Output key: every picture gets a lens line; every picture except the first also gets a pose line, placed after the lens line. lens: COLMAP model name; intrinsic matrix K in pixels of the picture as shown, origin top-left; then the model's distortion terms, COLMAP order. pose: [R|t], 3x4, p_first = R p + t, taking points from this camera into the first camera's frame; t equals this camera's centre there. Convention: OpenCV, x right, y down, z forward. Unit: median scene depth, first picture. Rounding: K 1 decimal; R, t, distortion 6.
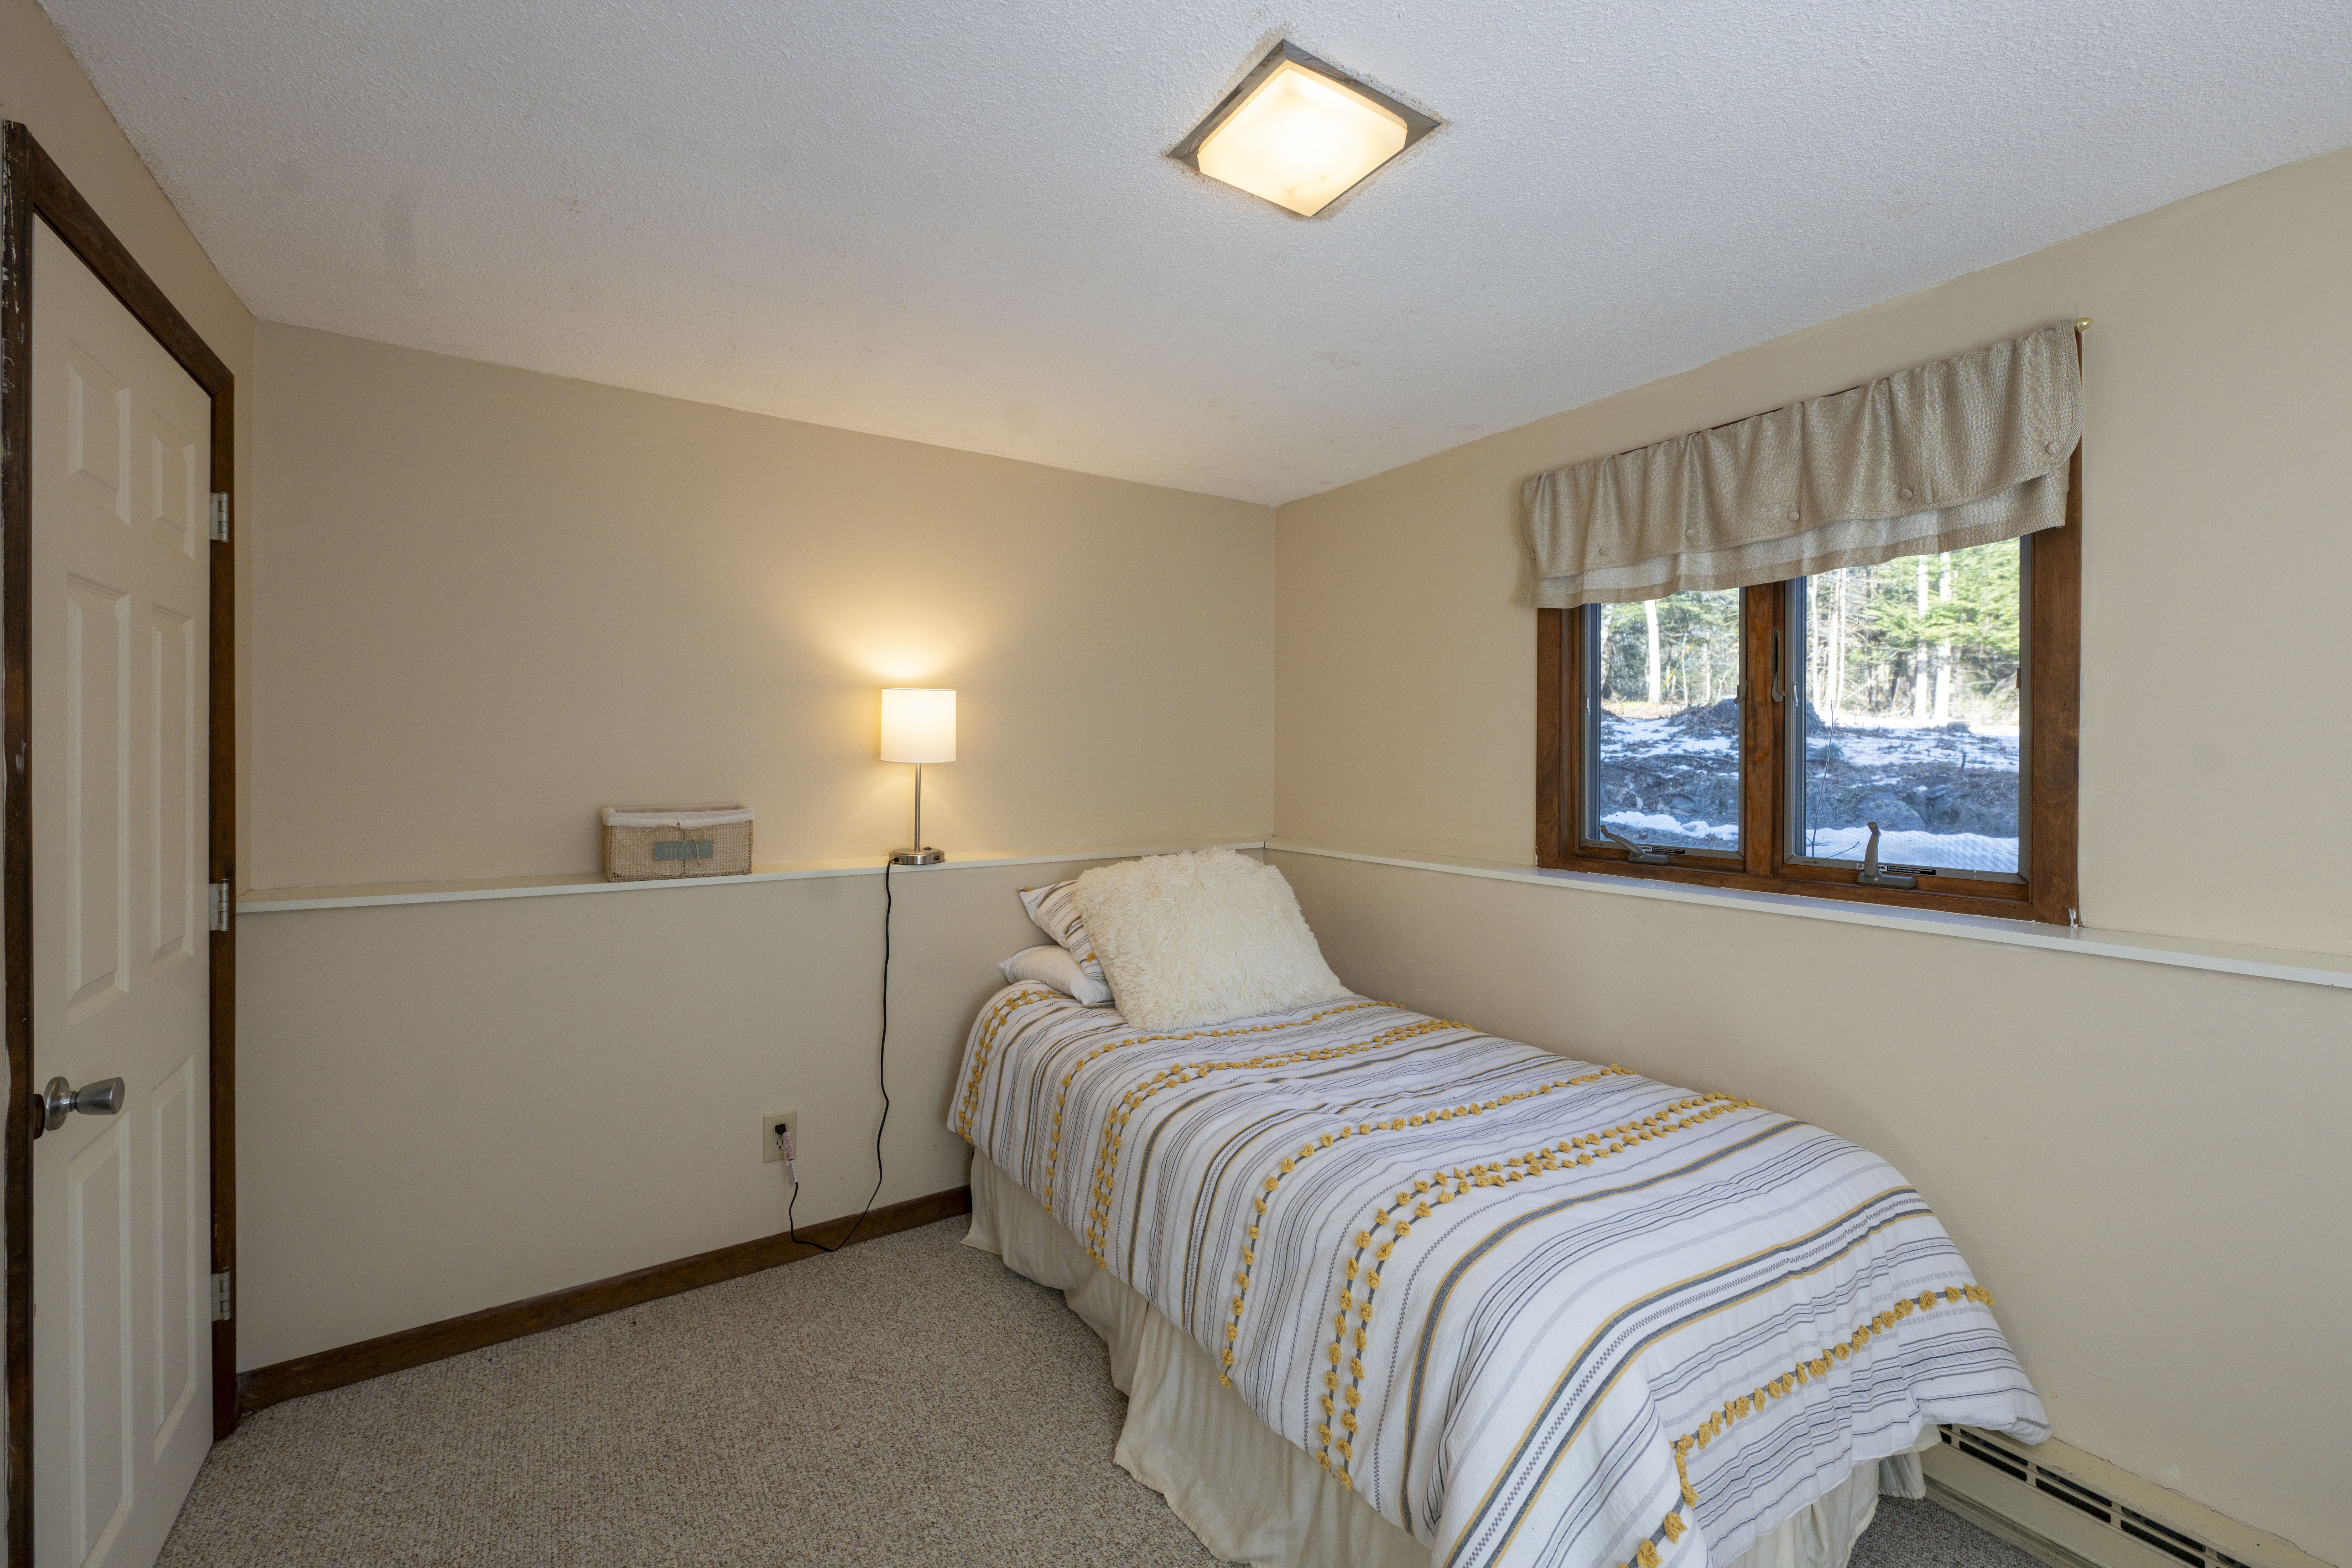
lens RADIAL K [[949.1, 0, 1189.7], [0, 949.1, 768.8], [0, 0, 1]] dist [0.000660, -0.000320]
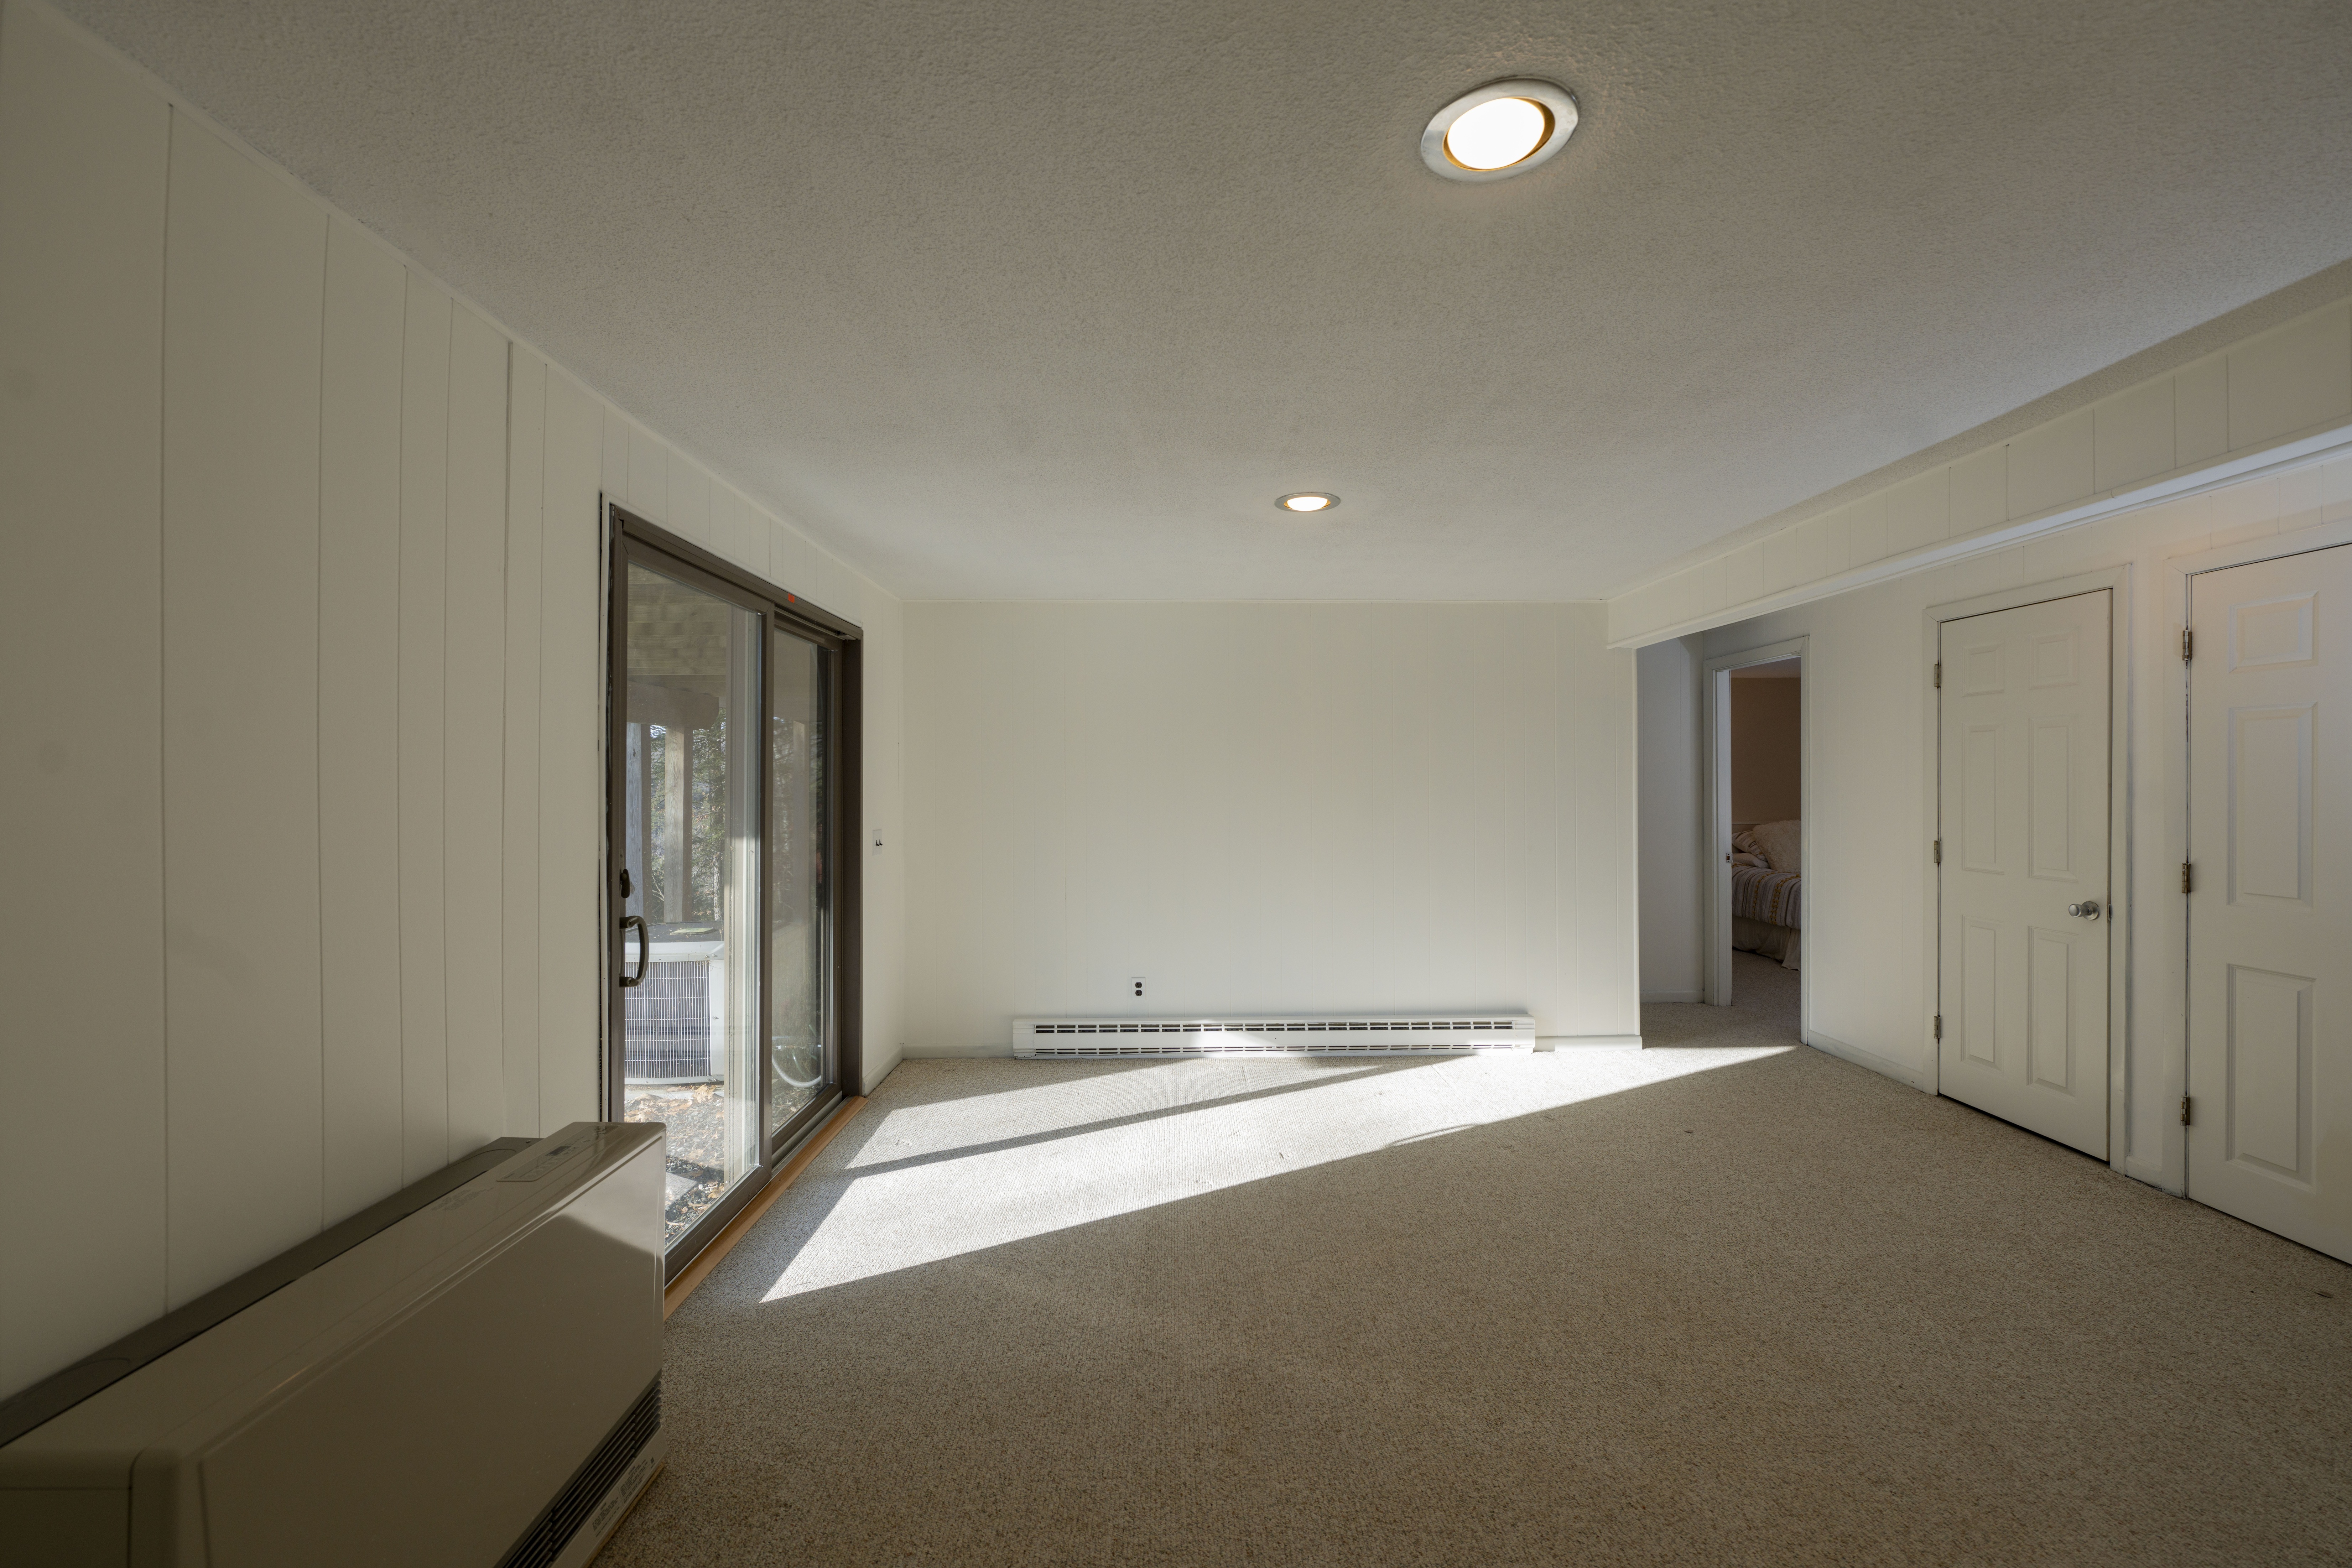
lens RADIAL K [[949.1, 0, 1176.6], [0, 949.1, 782.2], [0, 0, 1]] dist [0.000660, -0.000320]
pose [[0.846823, -0.010762, -0.531766, -0.084981], [0.006330, 0.999928, -0.010157, -0.007075], [0.531837, 0.005235, 0.846831, -3.045947]]
